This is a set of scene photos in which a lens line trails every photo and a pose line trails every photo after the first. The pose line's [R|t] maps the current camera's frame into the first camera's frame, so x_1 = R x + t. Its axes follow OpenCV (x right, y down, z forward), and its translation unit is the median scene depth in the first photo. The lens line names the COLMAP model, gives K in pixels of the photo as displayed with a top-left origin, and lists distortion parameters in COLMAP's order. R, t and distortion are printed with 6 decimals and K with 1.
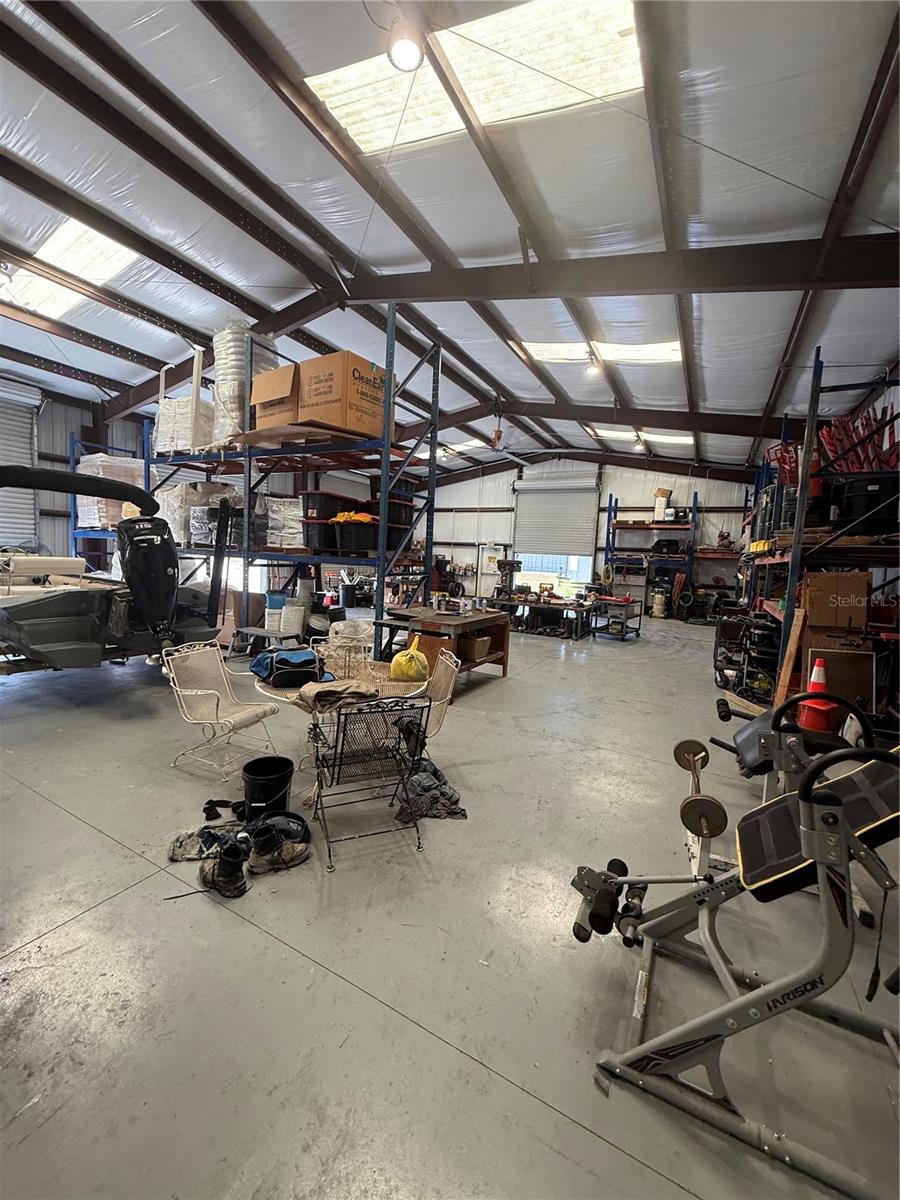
lens RADIAL K [[484.1, 0, 450.7], [0, 484.1, 599.3], [0, 0, 1]] dist [-0.004441, 0.001133]
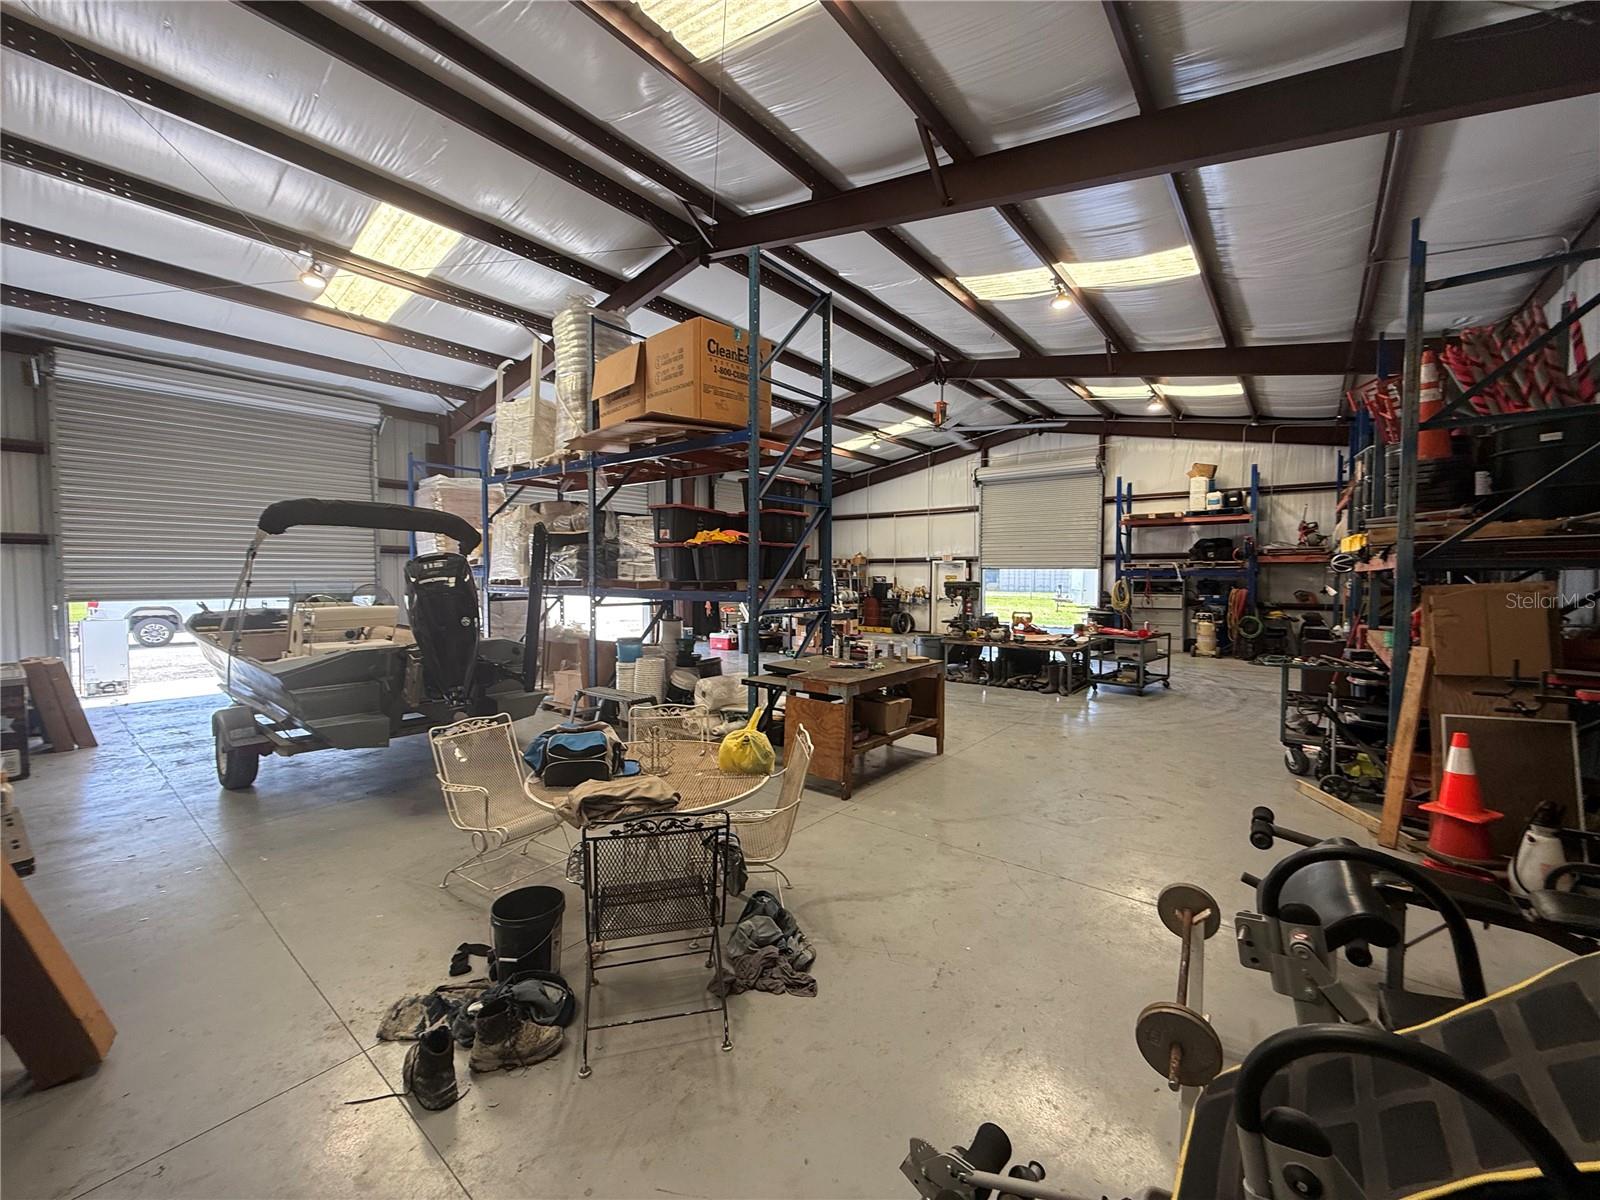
lens RADIAL K [[645.4, 0, 798.3], [0, 645.4, 599.9], [0, 0, 1]] dist [-0.004441, 0.001133]
pose [[0.982743, -0.039665, -0.180672, 0.095157], [0.029961, 0.997974, -0.056125, -0.014101], [0.182532, 0.049744, 0.981941, 0.062632]]
